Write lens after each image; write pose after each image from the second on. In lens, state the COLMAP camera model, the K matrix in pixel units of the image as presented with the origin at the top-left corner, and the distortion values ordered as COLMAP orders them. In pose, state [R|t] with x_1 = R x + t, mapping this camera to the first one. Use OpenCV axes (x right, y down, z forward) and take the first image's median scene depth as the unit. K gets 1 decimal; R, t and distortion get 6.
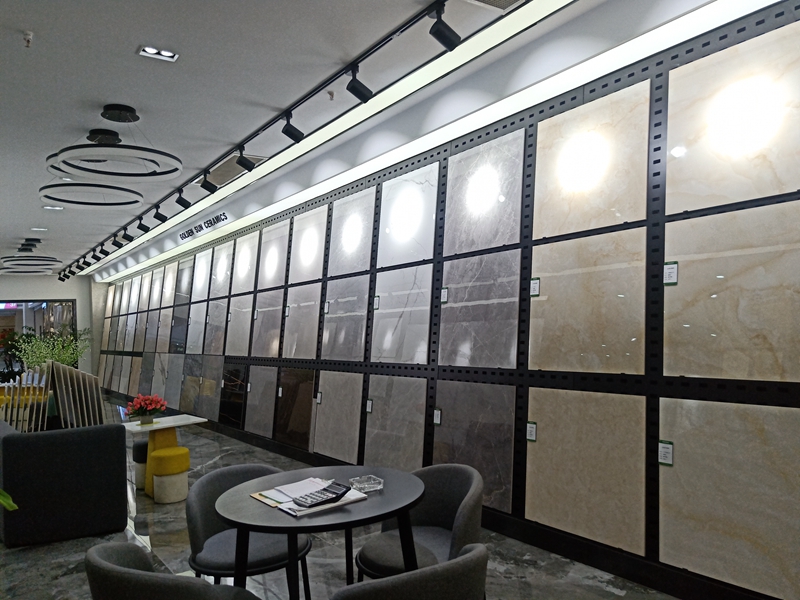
lens RADIAL K [[599.8, 0, 398.2], [0, 599.8, 301.1], [0, 0, 1]] dist [0.051150, -0.026999]
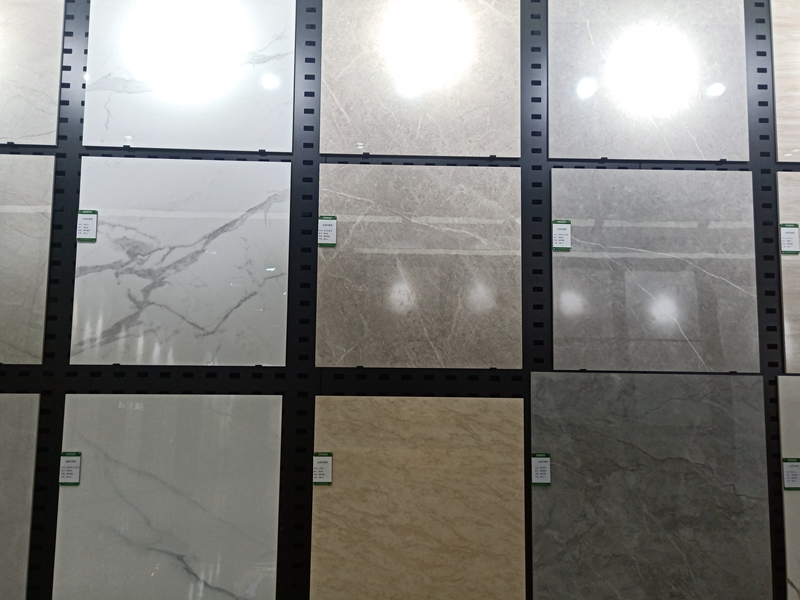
lens RADIAL K [[756.2, 0, 400.0], [0, 756.2, 300.0], [0, 0, 1]] dist [0.053343, -0.006155]
pose [[0.547038, 0.035281, 0.836364, -0.376219], [-0.072872, 0.997326, 0.005592, 0.036878], [-0.833930, -0.064006, 0.548146, 0.523429]]
